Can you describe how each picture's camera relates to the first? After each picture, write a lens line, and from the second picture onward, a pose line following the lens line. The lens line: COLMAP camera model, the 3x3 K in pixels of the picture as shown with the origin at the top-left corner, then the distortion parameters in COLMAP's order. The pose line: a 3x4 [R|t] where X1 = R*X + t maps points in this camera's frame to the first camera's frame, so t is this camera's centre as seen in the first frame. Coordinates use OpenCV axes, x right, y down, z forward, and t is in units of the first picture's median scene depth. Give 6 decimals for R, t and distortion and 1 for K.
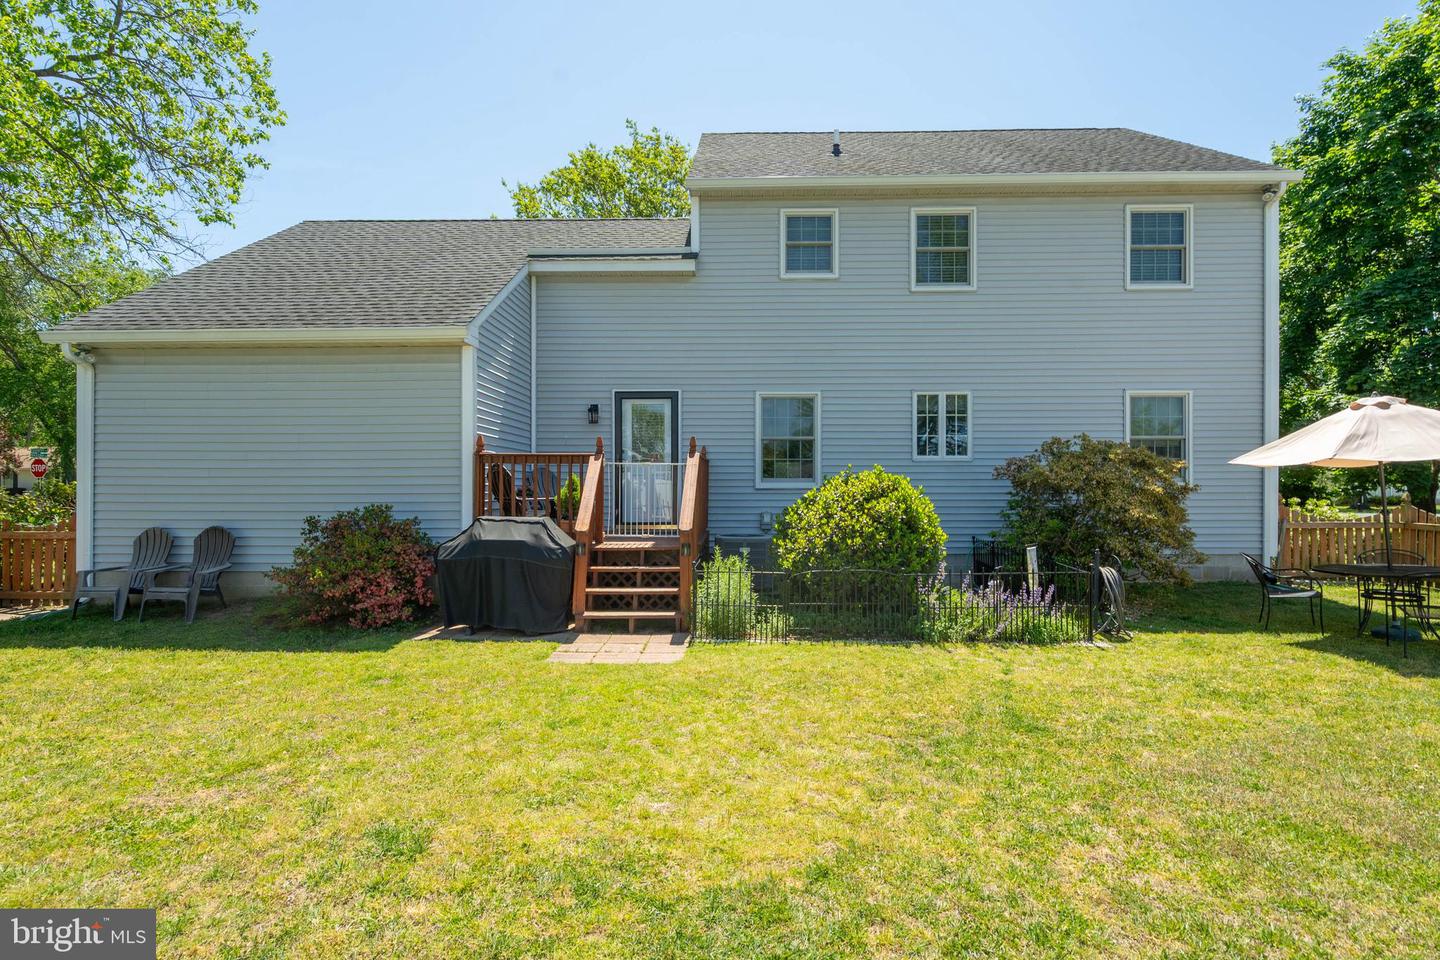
lens RADIAL K [[718.8, 0, 720.0], [0, 718.8, 480.0], [0, 0, 1]] dist [0.002689, 0.000393]
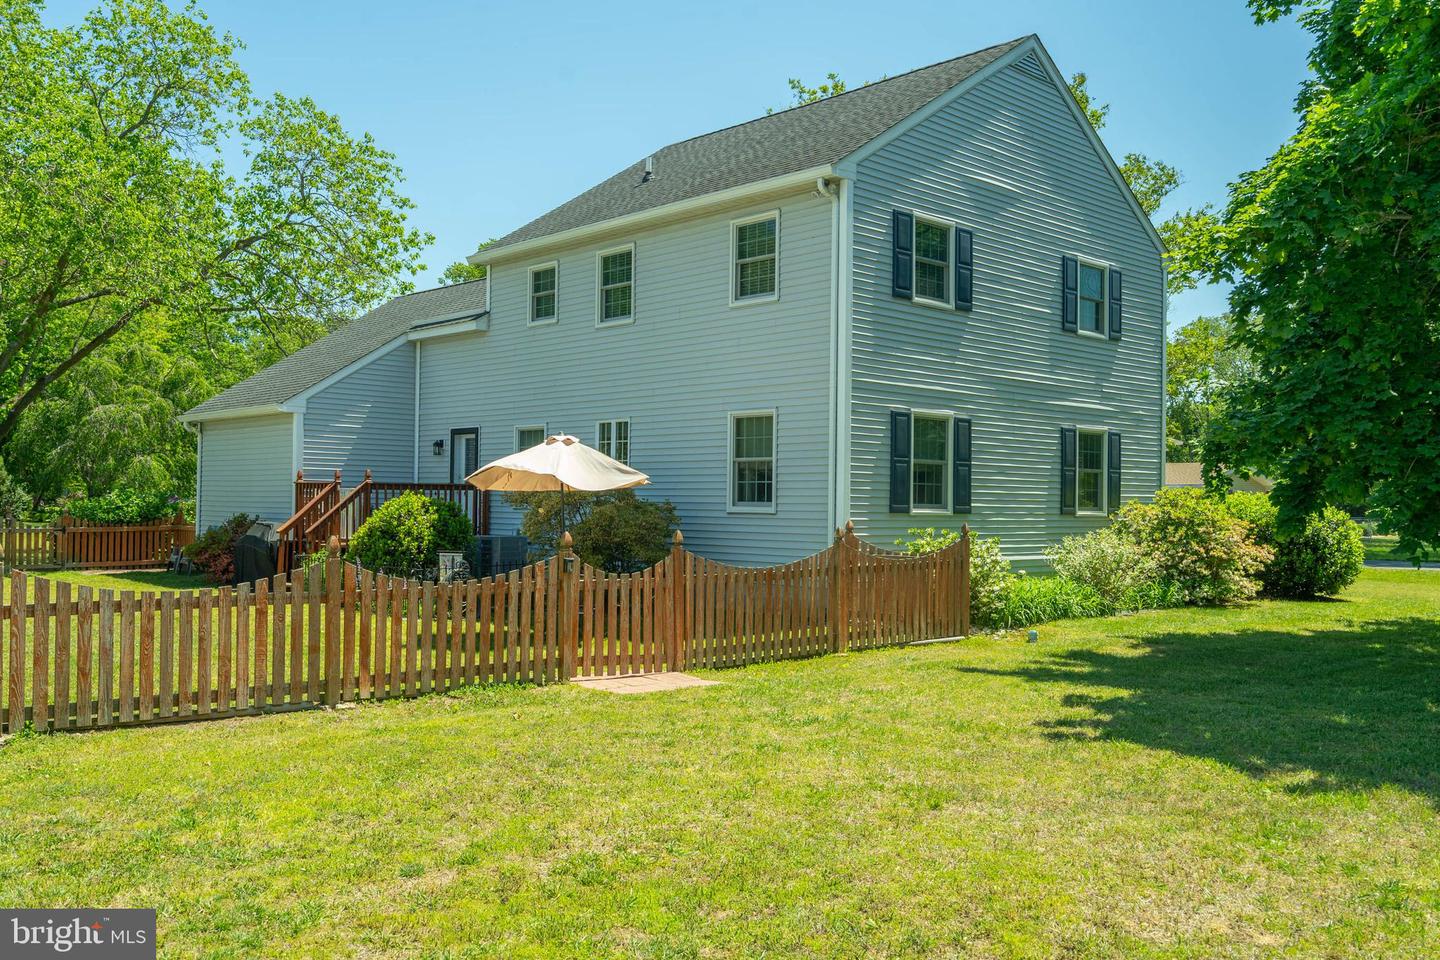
lens RADIAL K [[1235.2, 0, 720.0], [0, 1235.2, 480.0], [0, 0, 1]] dist [-0.003649, -0.001016]
pose [[0.704070, -0.004441, -0.710117, 1.713895], [-0.006728, 0.999894, -0.012924, -0.010467], [0.710099, 0.013877, 0.703965, -0.175994]]
